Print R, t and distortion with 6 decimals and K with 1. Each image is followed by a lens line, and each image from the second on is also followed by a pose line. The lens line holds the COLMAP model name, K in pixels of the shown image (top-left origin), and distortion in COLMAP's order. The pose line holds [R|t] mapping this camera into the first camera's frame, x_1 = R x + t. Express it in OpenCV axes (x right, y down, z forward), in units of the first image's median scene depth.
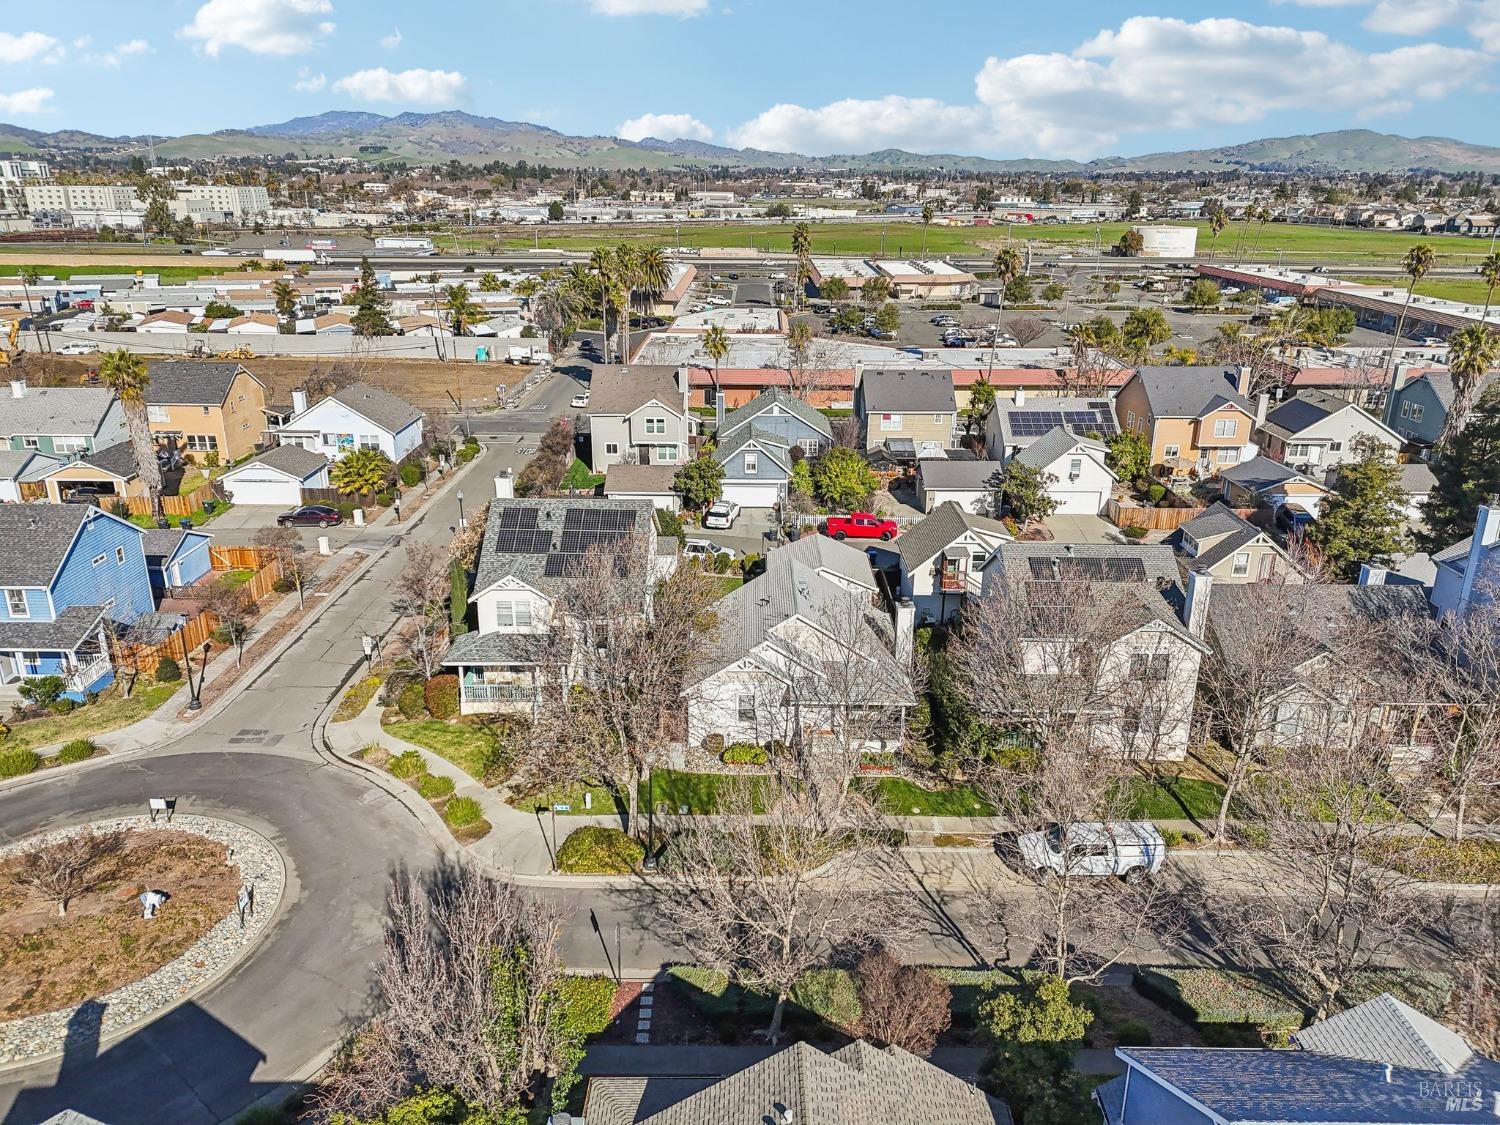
lens RADIAL K [[1077.1, 0, 754.1], [0, 1077.1, 590.3], [0, 0, 1]] dist [0.070094, -0.074049]
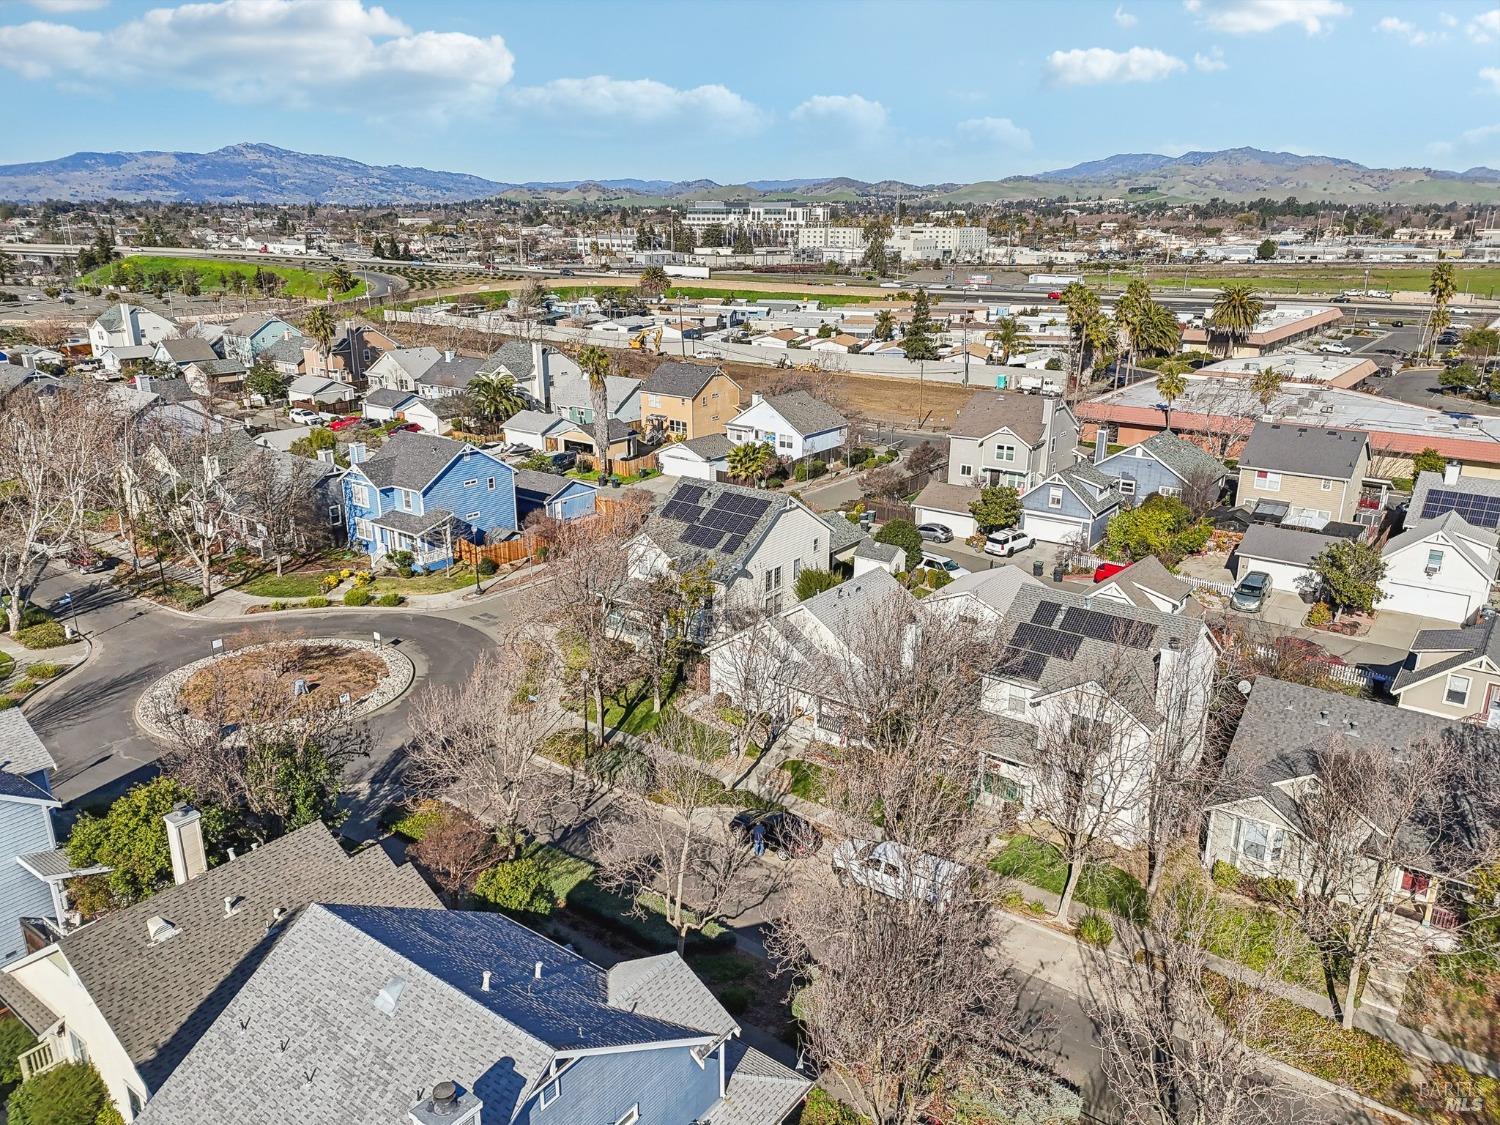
lens RADIAL K [[1096.8, 0, 750.0], [0, 1096.8, 562.5], [0, 0, 1]] dist [0.075242, -0.081485]
pose [[0.799812, 0.176212, -0.573804, 0.189780], [-0.210591, 0.977552, 0.006662, -0.004483], [0.562097, 0.115509, 0.818966, 0.015705]]
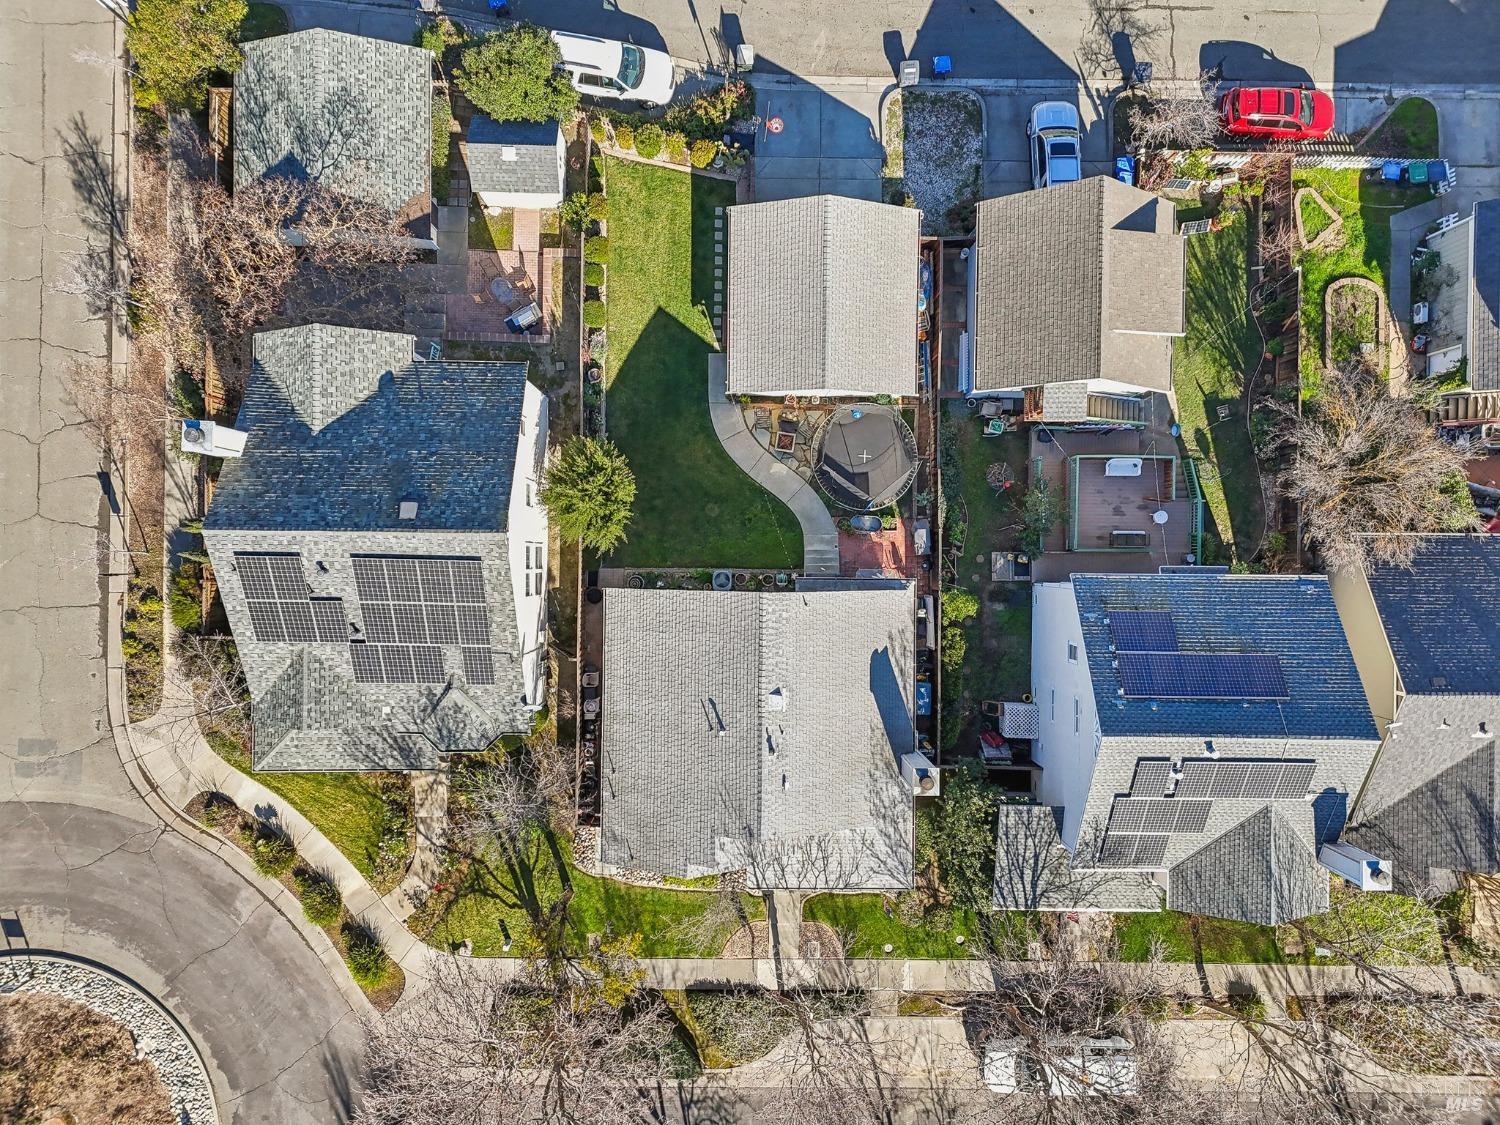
lens RADIAL K [[1096.8, 0, 750.0], [0, 1096.8, 562.5], [0, 0, 1]] dist [0.075242, -0.081485]
pose [[0.999931, 0.006557, 0.009706, 0.007715], [-0.011368, 0.343499, 0.939084, -0.207913], [0.002823, -0.939130, 0.343550, 0.280011]]
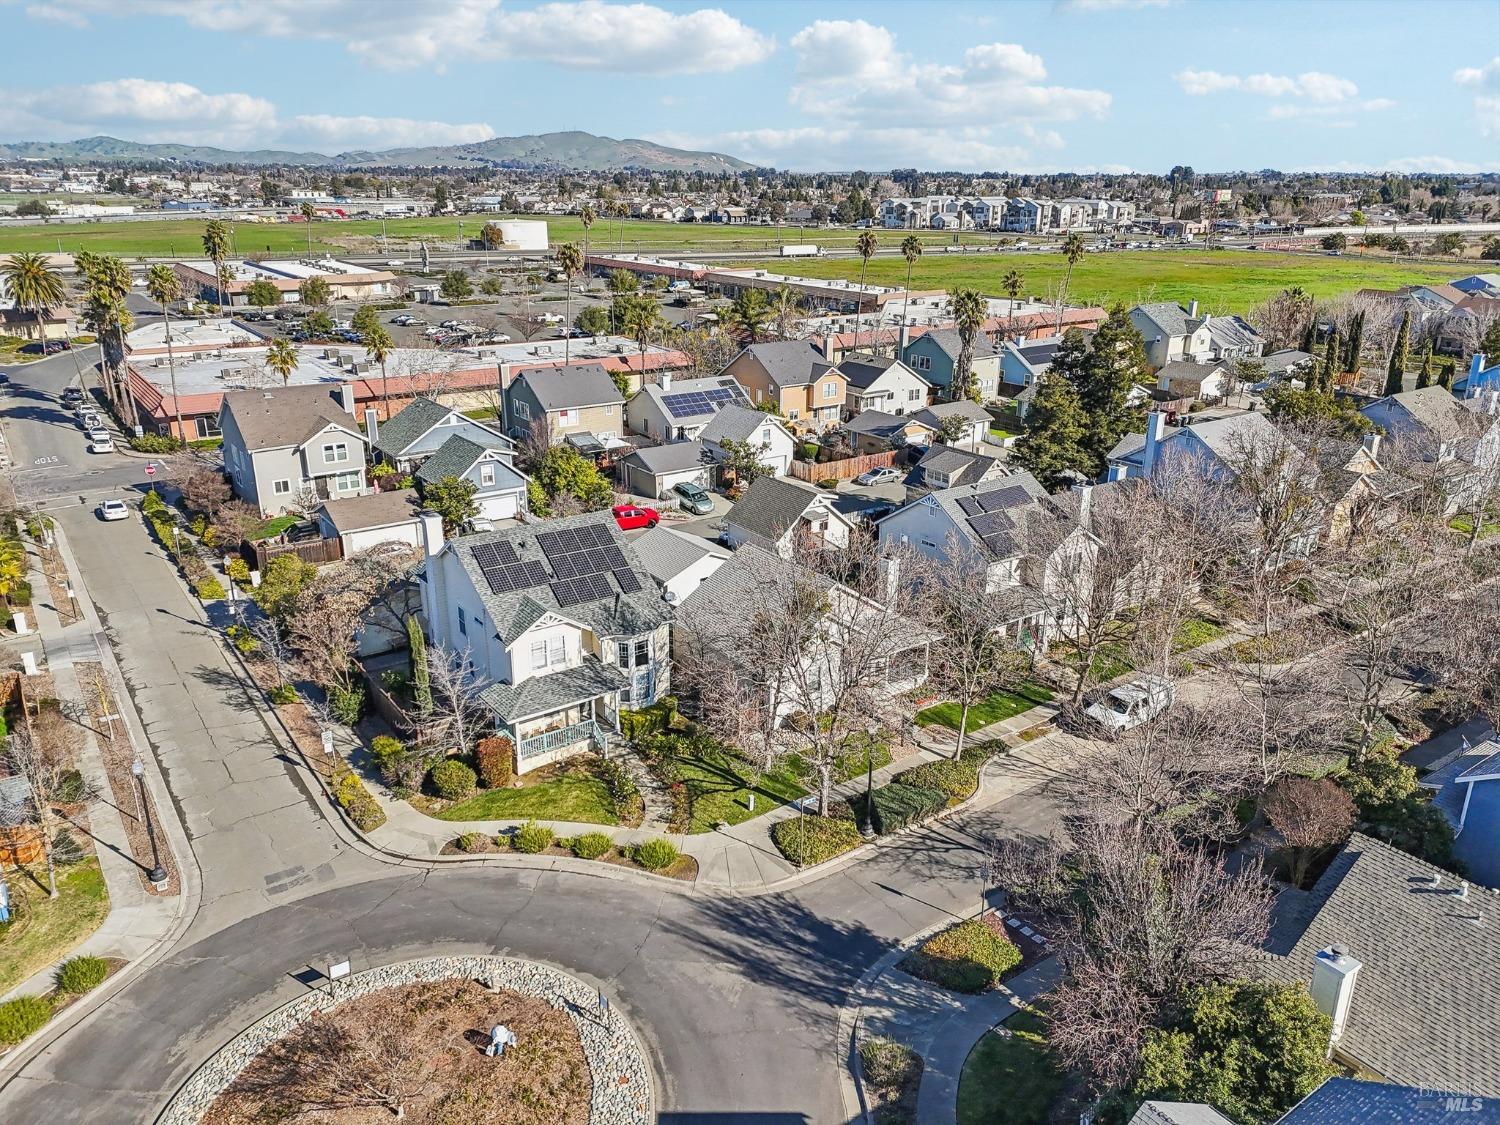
lens RADIAL K [[1096.8, 0, 750.0], [0, 1096.8, 562.5], [0, 0, 1]] dist [0.075242, -0.081485]
pose [[0.813939, -0.193042, 0.547940, -0.188993], [0.205969, 0.977800, 0.038526, -0.017251], [-0.543213, 0.081501, 0.835630, 0.039401]]
